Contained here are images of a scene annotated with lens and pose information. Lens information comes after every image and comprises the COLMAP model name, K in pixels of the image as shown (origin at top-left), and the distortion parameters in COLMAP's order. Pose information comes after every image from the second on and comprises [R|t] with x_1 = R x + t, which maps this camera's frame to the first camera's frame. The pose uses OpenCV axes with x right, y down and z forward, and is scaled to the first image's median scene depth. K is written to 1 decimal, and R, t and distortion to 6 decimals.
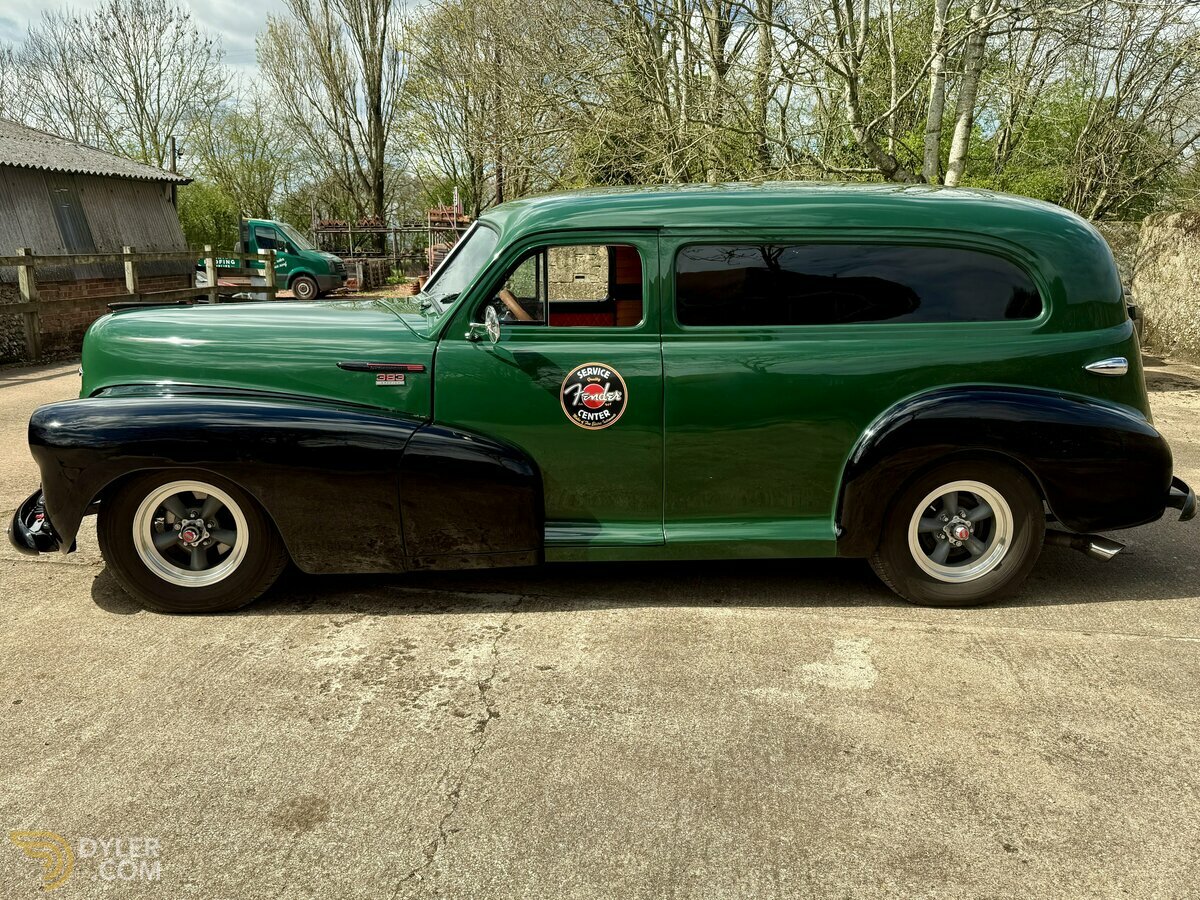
lens RADIAL K [[954.7, 0, 633.4], [0, 954.7, 471.8], [0, 0, 1]] dist [0.173969, -0.356119]
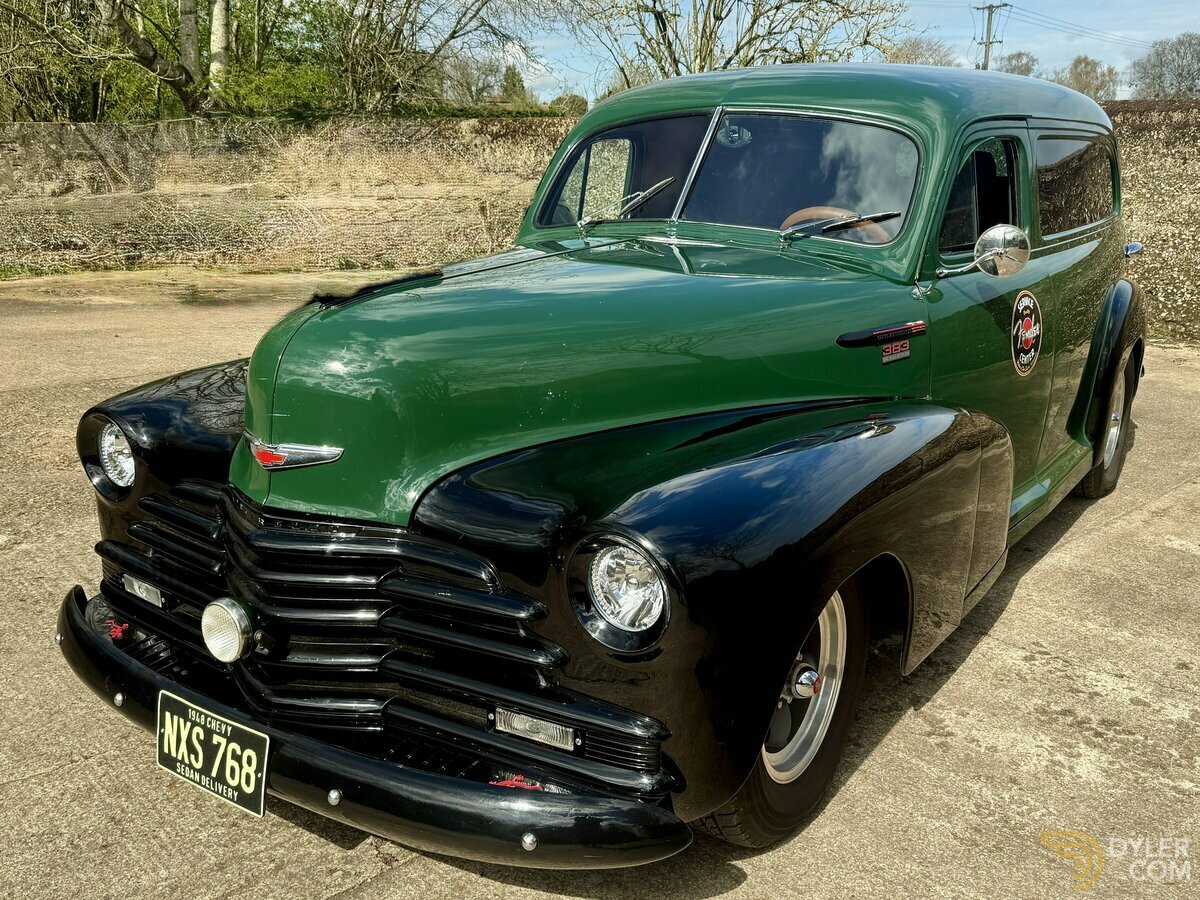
lens RADIAL K [[1066.5, 0, 582.1], [0, 1066.5, 455.7], [0, 0, 1]] dist [0.120501, -0.219974]
pose [[0.649978, -0.210401, 0.730247, -0.945280], [0.179383, 0.976234, 0.121610, -0.154269], [-0.738478, 0.051951, 0.672273, 0.677734]]
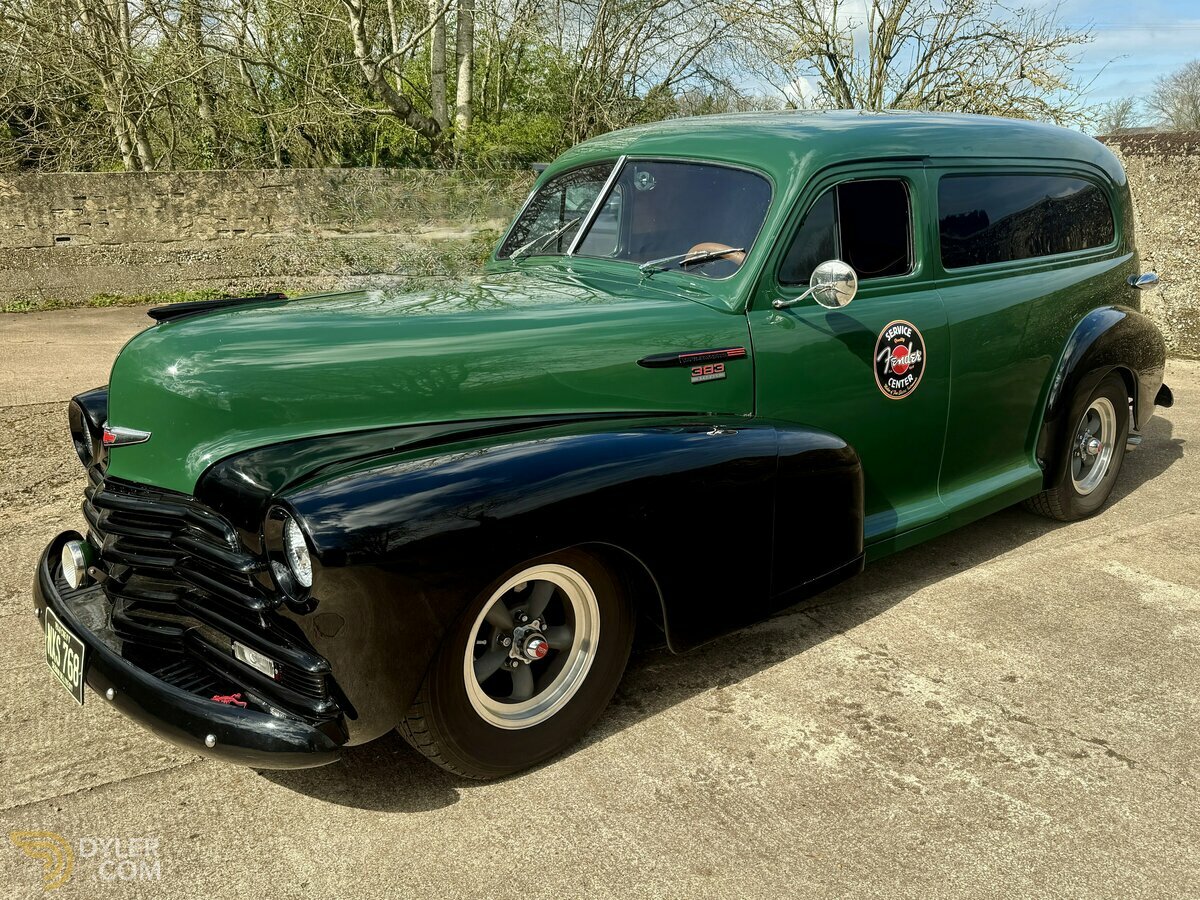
lens RADIAL K [[973.1, 0, 603.8], [0, 973.1, 469.8], [0, 0, 1]] dist [0.097306, -0.189406]
pose [[0.810246, -0.180244, 0.557686, -0.754669], [0.155596, 0.983544, 0.091820, -0.103885], [-0.565059, 0.012378, 0.824958, 0.432767]]
